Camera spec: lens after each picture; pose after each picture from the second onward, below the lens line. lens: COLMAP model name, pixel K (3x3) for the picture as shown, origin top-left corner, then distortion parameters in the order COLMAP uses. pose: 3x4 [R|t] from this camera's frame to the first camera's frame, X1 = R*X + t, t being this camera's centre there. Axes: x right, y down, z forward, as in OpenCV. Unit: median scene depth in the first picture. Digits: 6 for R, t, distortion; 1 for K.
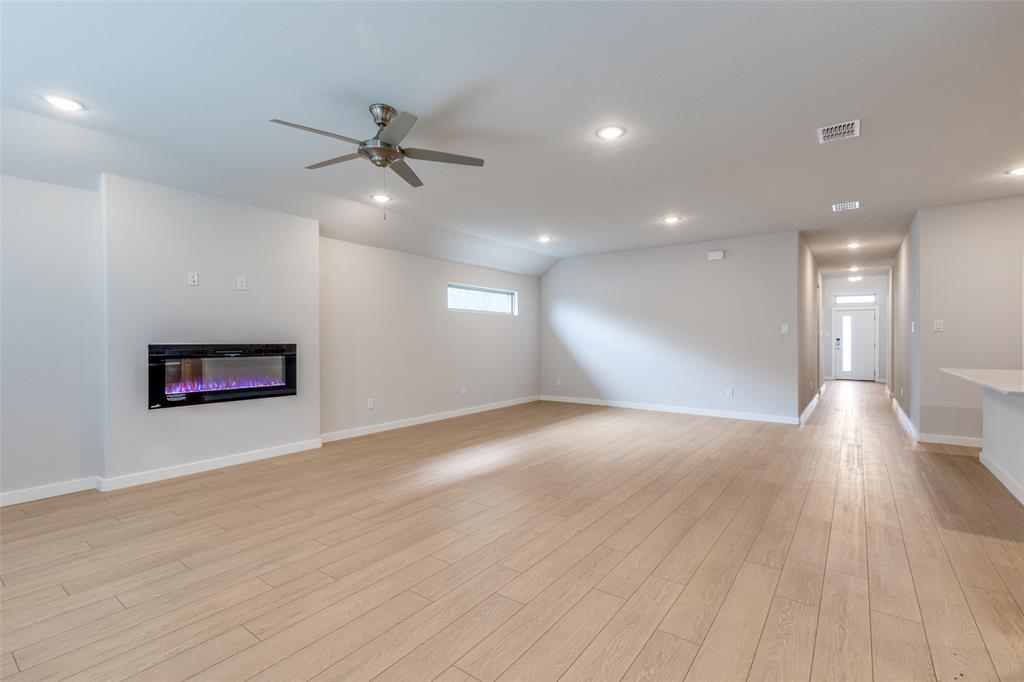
lens RADIAL K [[487.0, 0, 522.4], [0, 487.0, 344.9], [0, 0, 1]] dist [0.007720, -0.003726]
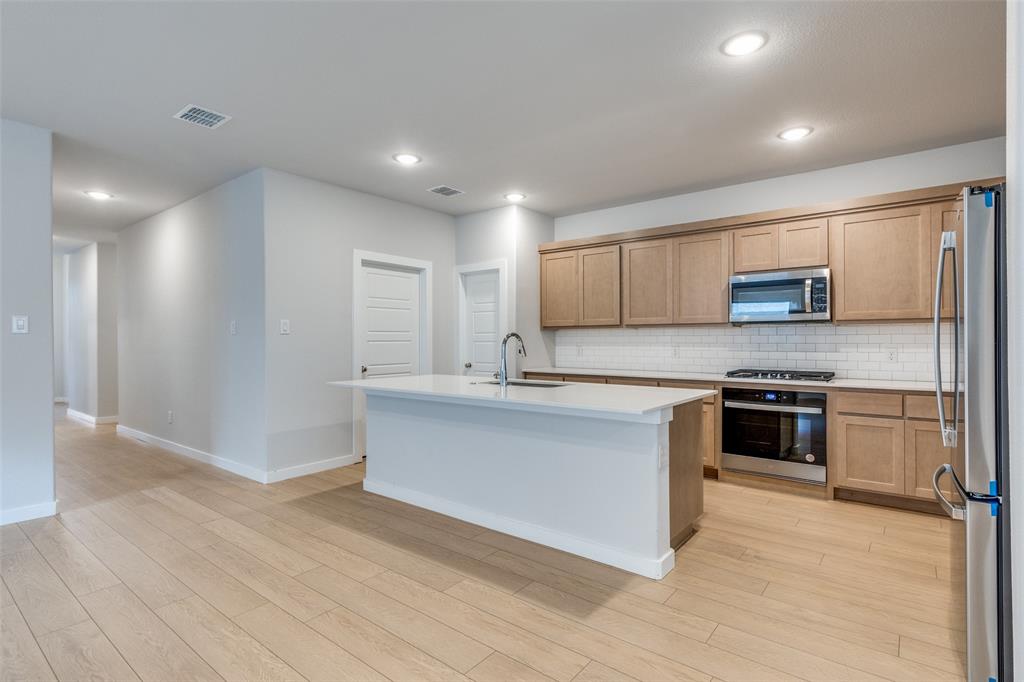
lens RADIAL K [[487.0, 0, 520.4], [0, 487.0, 343.6], [0, 0, 1]] dist [0.007720, -0.003726]
pose [[0.048808, -0.006784, 0.998785, 0.137361], [0.014013, 0.999883, 0.006107, -0.014205], [-0.998710, 0.013698, 0.048897, 0.858153]]
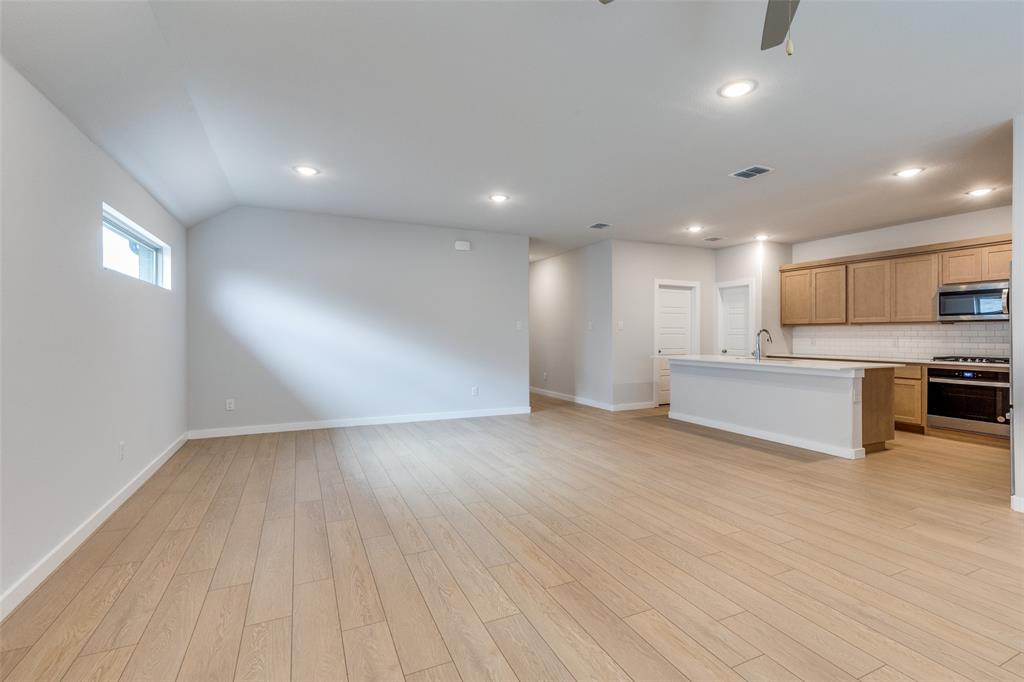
lens RADIAL K [[462.4, 0, 537.3], [0, 462.4, 335.3], [0, 0, 1]] dist [-0.001751, -0.000472]
pose [[0.466411, 0.000432, 0.884568, -0.620131], [0.008728, 0.999949, -0.005090, -0.007788], [-0.884525, 0.010095, 0.466383, 0.867905]]
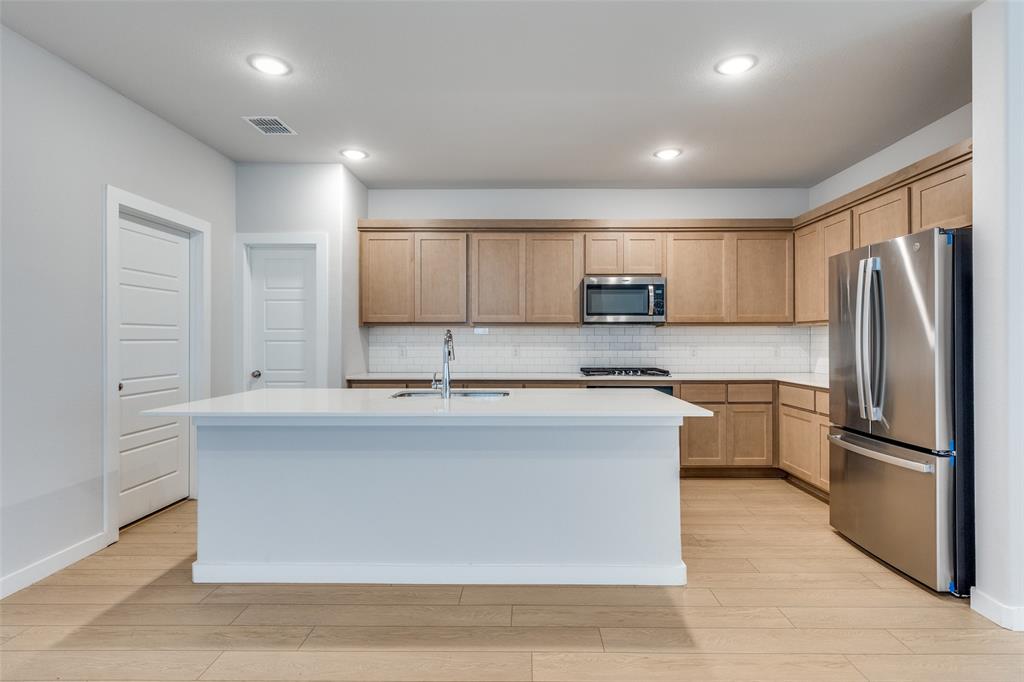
lens RADIAL K [[527.3, 0, 514.4], [0, 527.3, 339.7], [0, 0, 1]] dist [0.001465, -0.000928]
pose [[-0.557659, -0.000998, 0.830069, 0.352297], [0.009588, 0.999925, 0.007643, -0.019656], [-0.830015, 0.012221, -0.557608, 1.281995]]
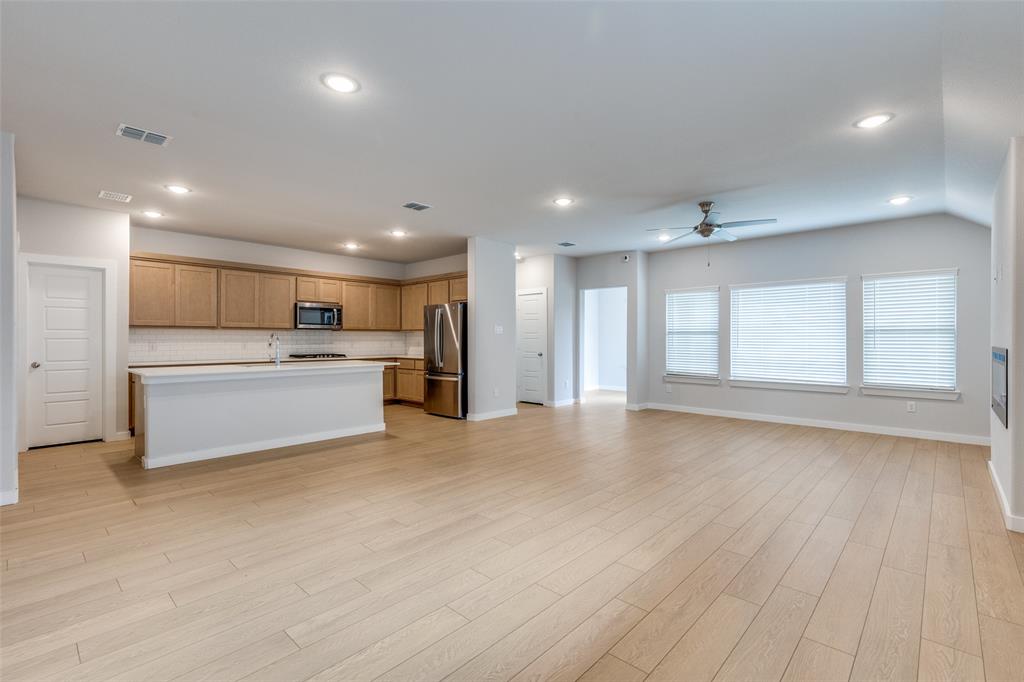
lens RADIAL K [[449.7, 0, 520.4], [0, 449.7, 336.5], [0, 0, 1]] dist [0.011045, -0.001575]
pose [[-0.990125, -0.000344, 0.140186, 0.115576], [0.000489, 0.999982, 0.005907, -0.026697], [-0.140185, 0.005917, -0.990108, 2.198590]]
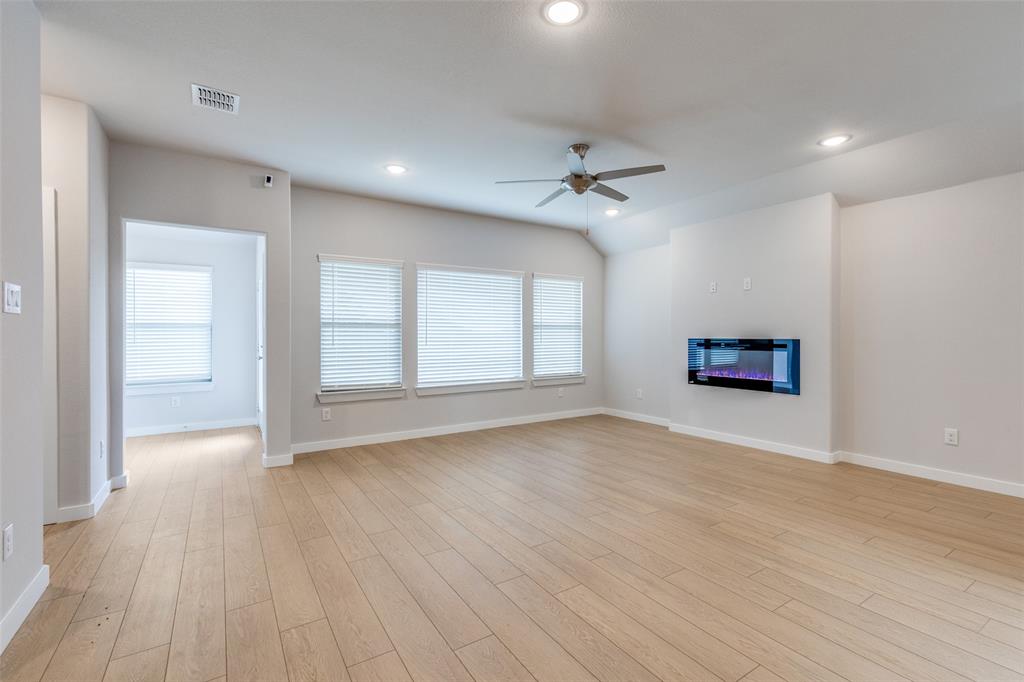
lens RADIAL K [[462.4, 0, 510.4], [0, 462.4, 338.8], [0, 0, 1]] dist [-0.001751, -0.000472]
pose [[-0.389973, 0.009244, -0.920780, 0.713831], [-0.009935, 0.999849, 0.014246, -0.013419], [0.920773, 0.014704, -0.389822, 1.088913]]
